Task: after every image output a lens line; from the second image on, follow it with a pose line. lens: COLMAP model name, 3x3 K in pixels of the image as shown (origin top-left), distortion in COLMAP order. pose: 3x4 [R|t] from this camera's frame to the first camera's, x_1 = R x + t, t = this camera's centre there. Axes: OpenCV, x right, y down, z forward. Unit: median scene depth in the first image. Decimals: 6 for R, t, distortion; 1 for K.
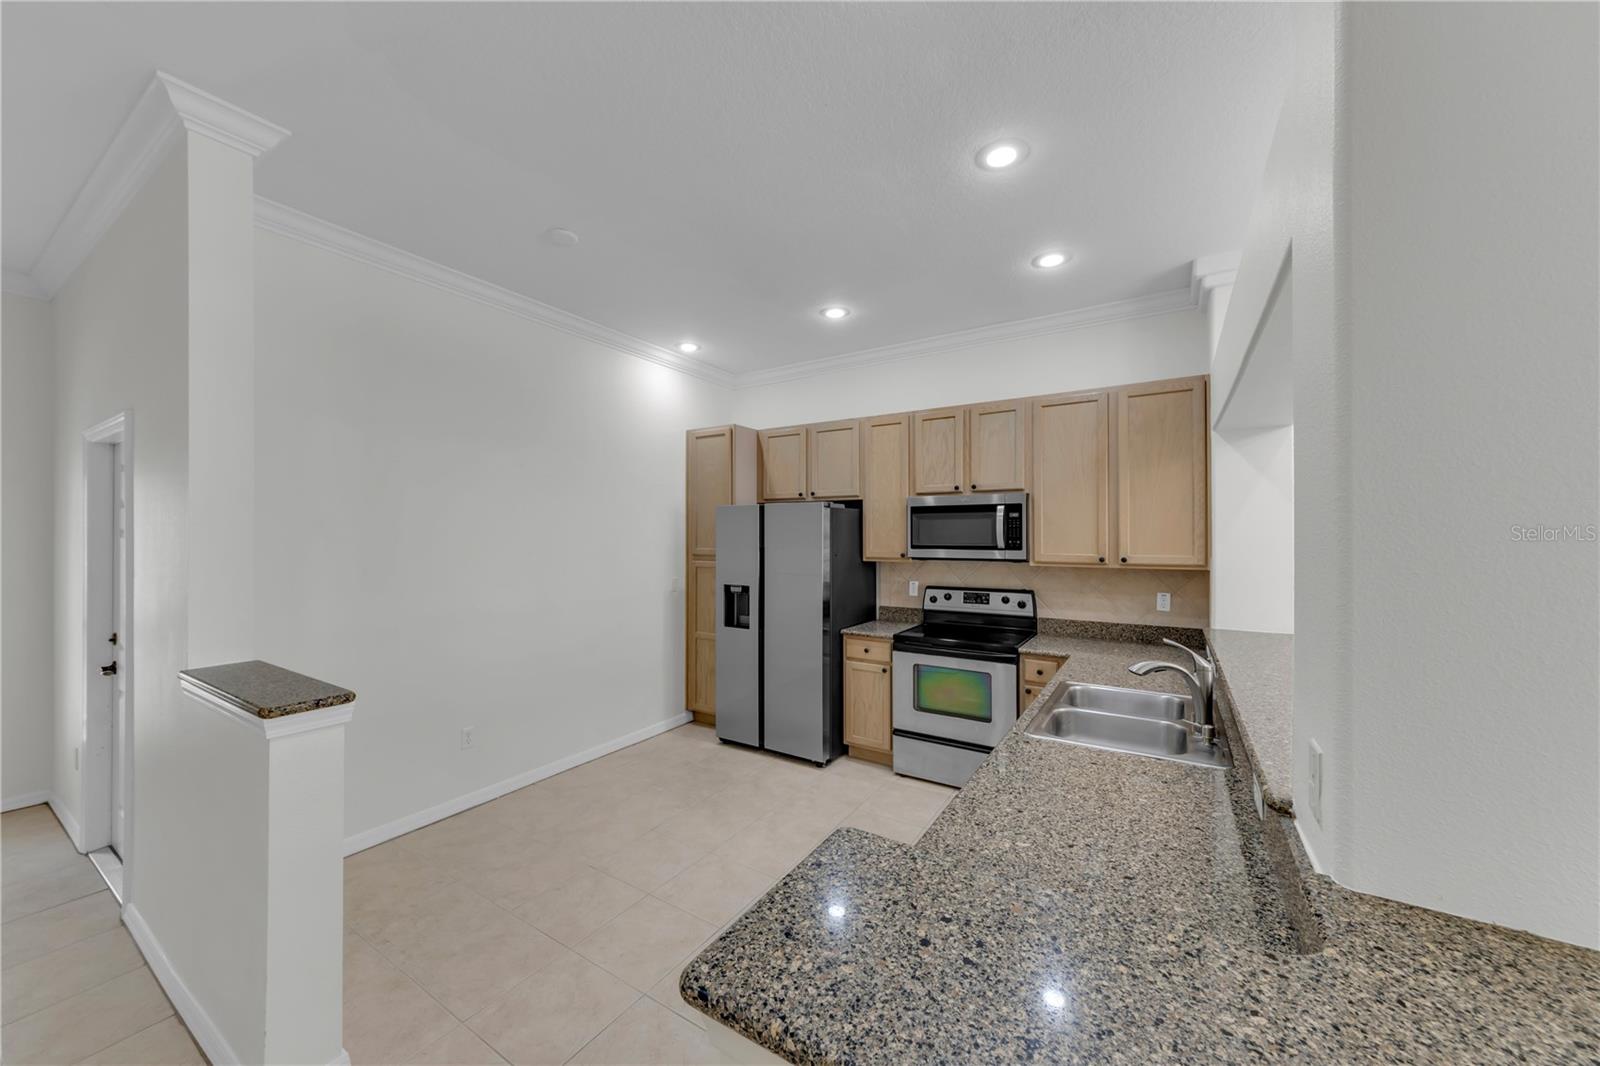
lens RADIAL K [[575.7, 0, 792.8], [0, 575.7, 536.6], [0, 0, 1]] dist [0.000199, -0.000056]
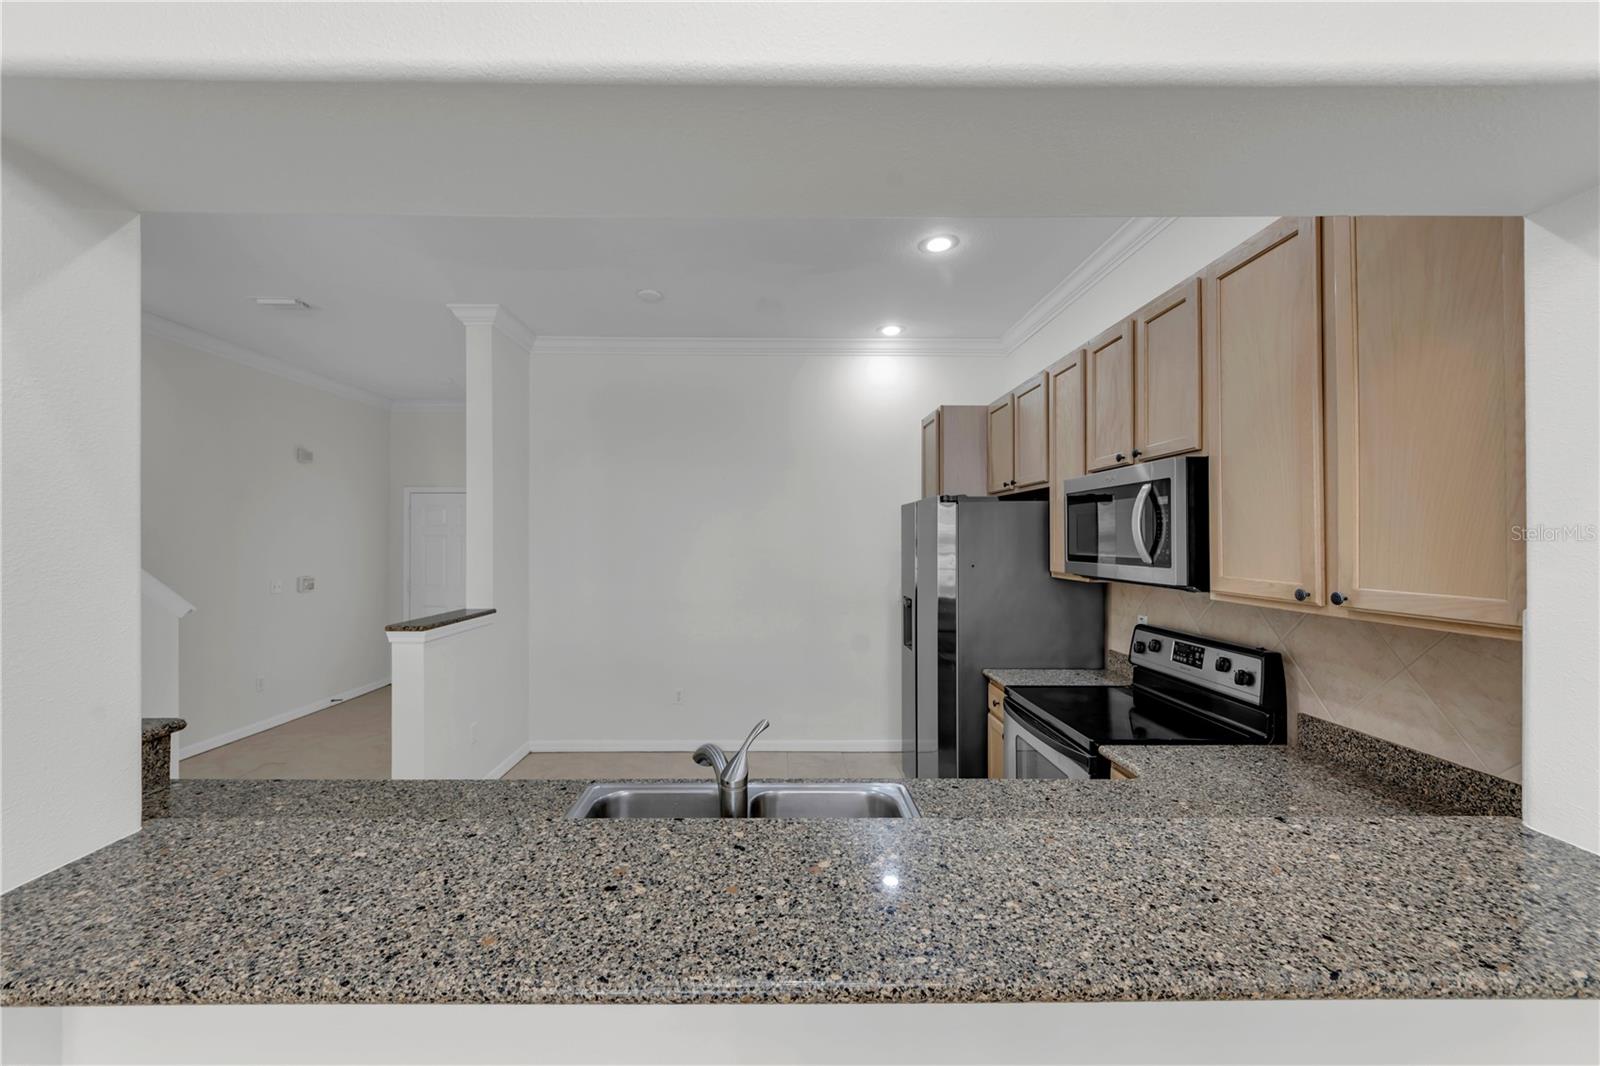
lens RADIAL K [[638.0, 0, 794.6], [0, 638.0, 543.0], [0, 0, 1]] dist [0.001825, -0.000086]
pose [[0.549079, 0.003518, -0.835763, 0.646310], [-0.002671, 0.999993, 0.002455, 0.000949], [0.835767, 0.000885, 0.549084, 0.370696]]
